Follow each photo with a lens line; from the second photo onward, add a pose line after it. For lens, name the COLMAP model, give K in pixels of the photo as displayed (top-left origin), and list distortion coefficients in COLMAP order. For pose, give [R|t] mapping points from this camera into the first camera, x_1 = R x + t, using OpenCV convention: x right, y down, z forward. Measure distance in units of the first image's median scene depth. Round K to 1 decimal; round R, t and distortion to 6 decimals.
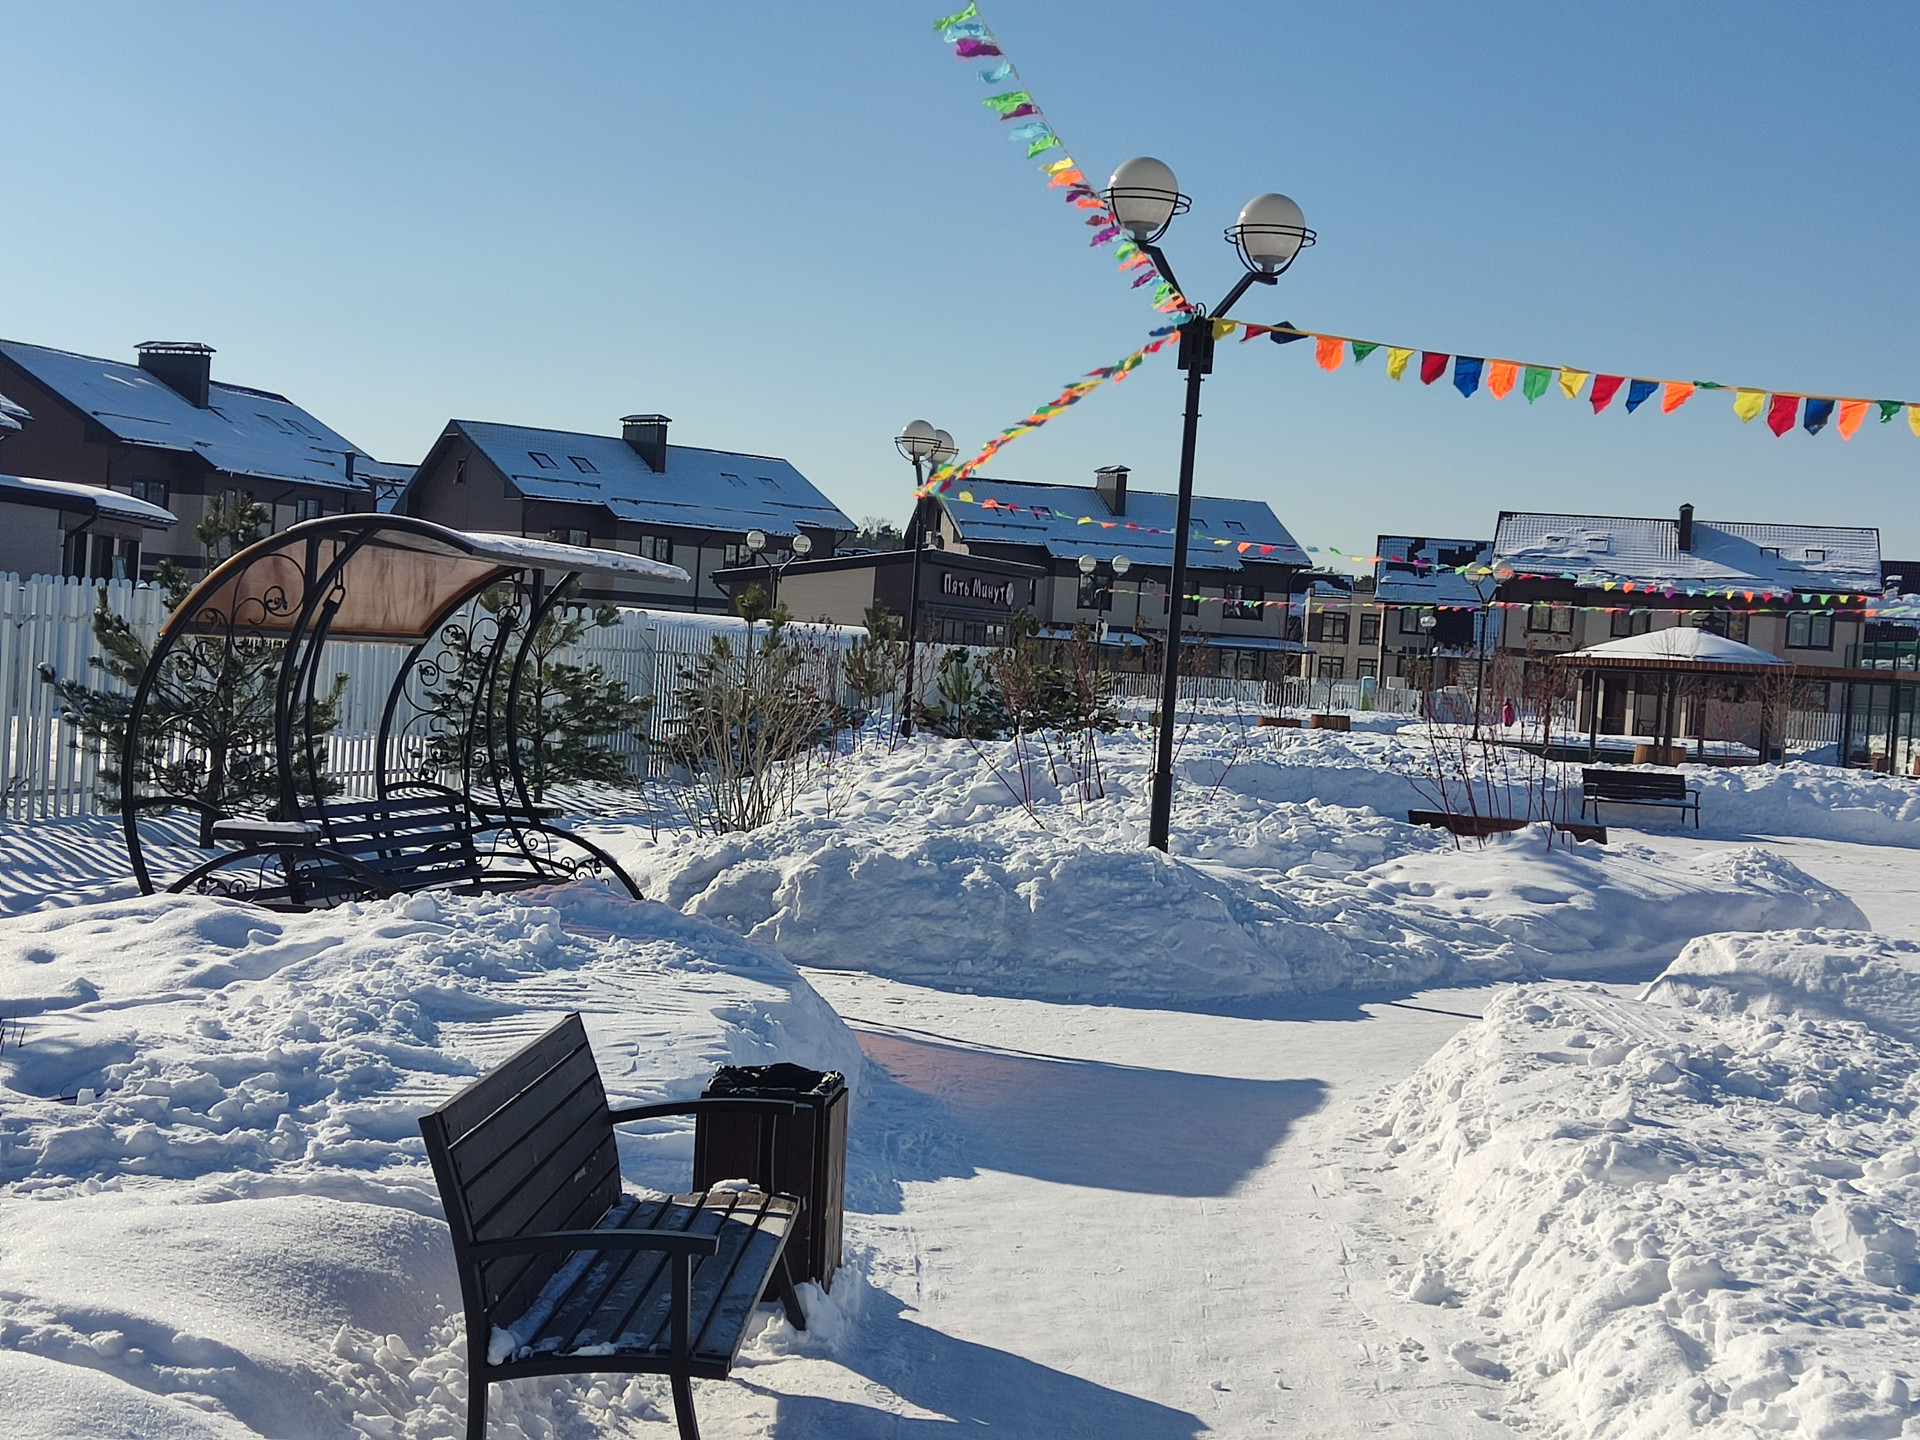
lens RADIAL K [[2740.1, 0, 961.2], [0, 2740.1, 720.2], [0, 0, 1]] dist [0.025079, 0.000000]
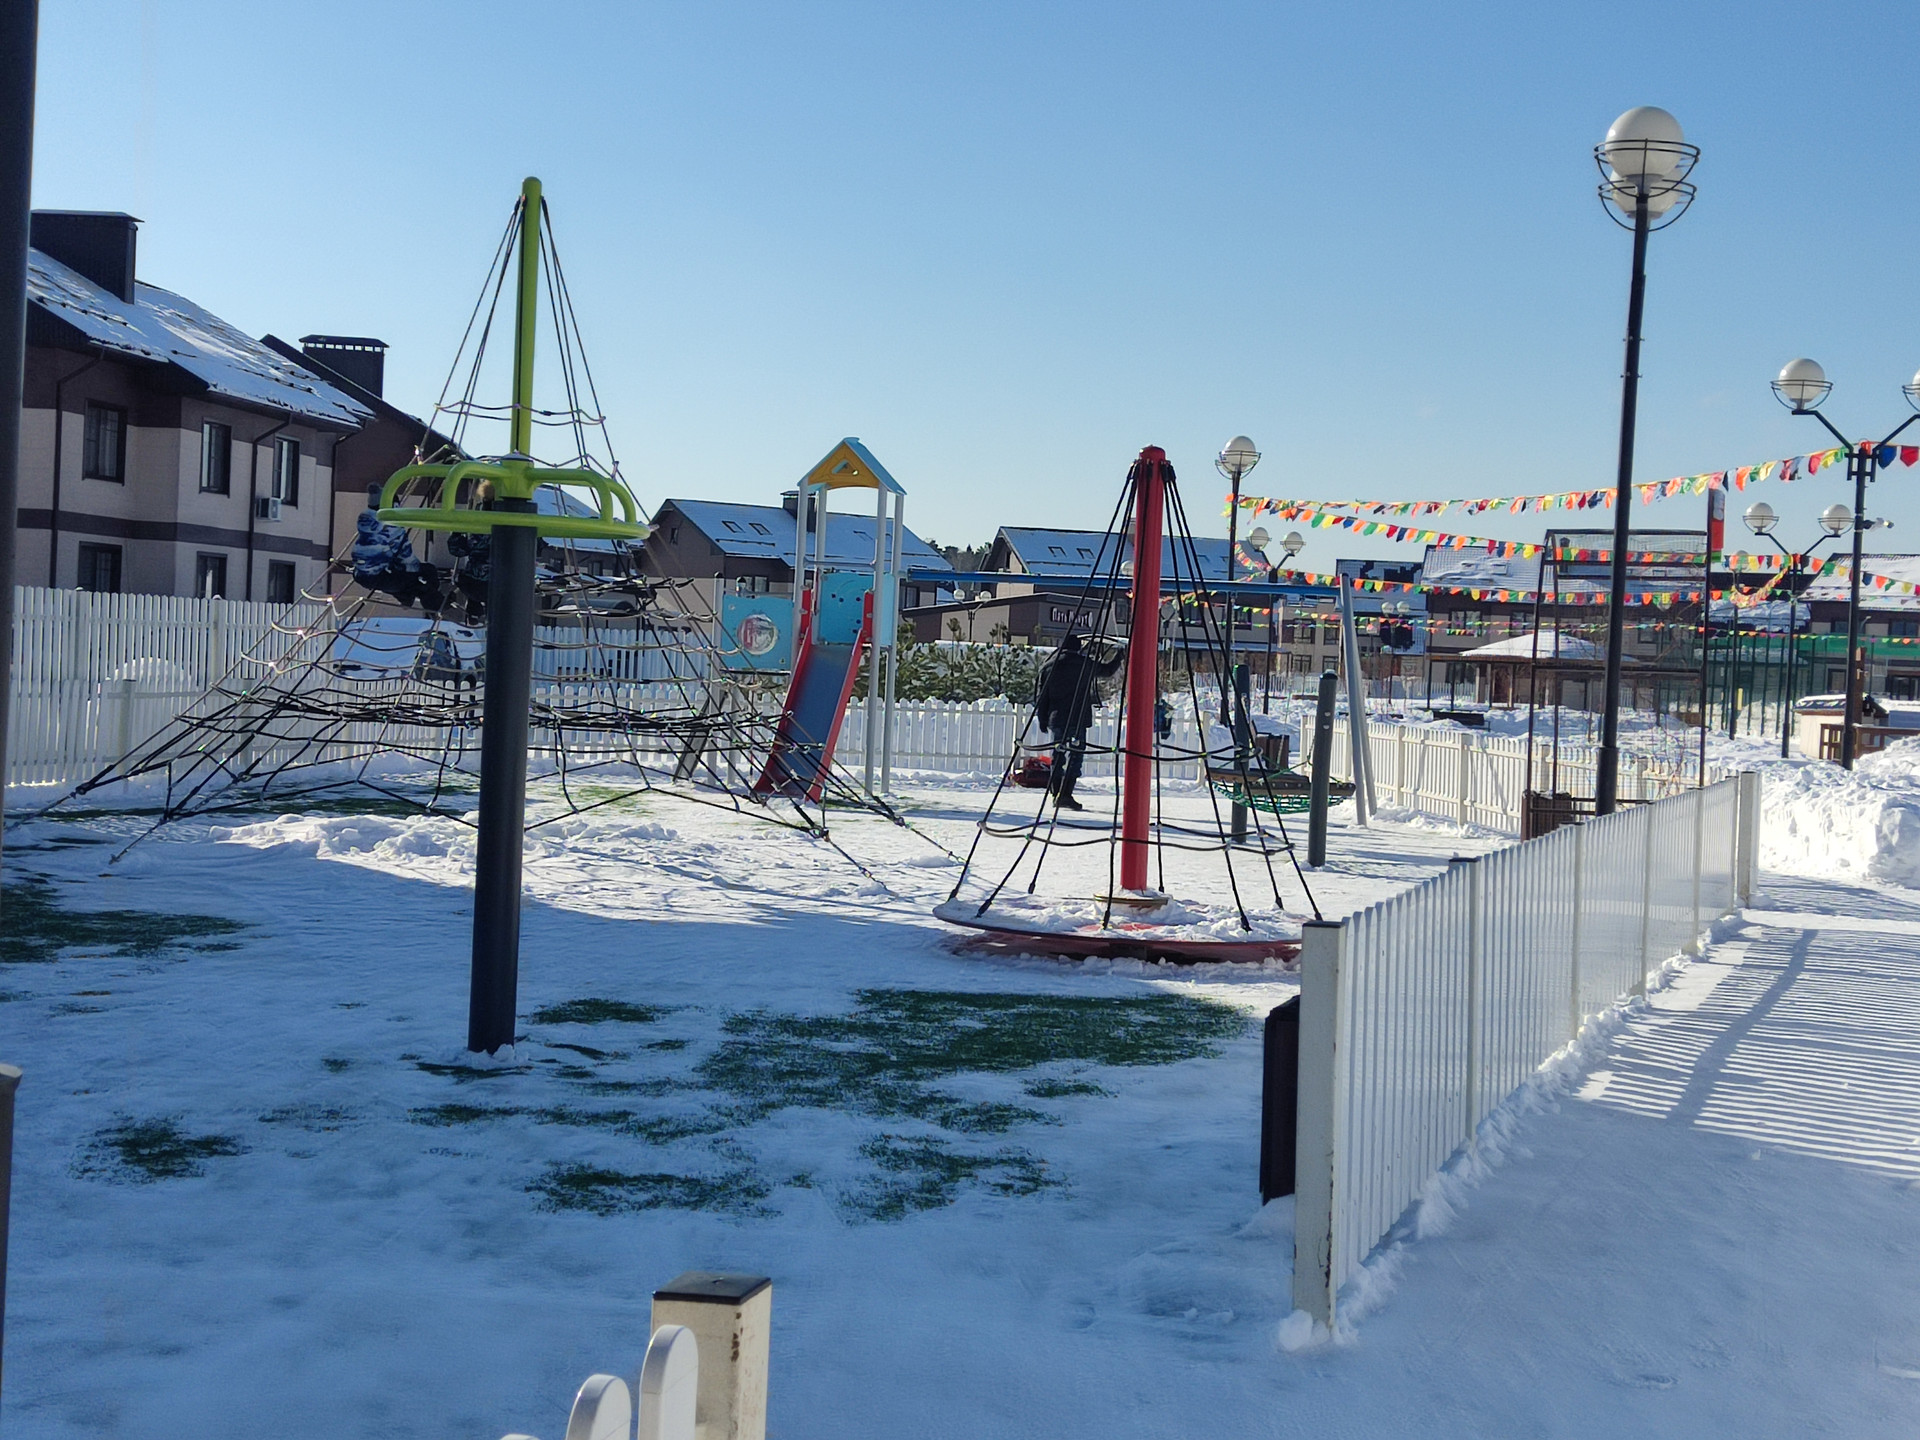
lens RADIAL K [[2740.1, 0, 958.6], [0, 2740.1, 719.8], [0, 0, 1]] dist [0.025079, 0.000000]
pose [[0.999734, -0.020461, 0.010650, -0.050877], [0.020479, 0.999789, -0.001503, 0.006819], [-0.010617, 0.001721, 0.999942, -0.357506]]
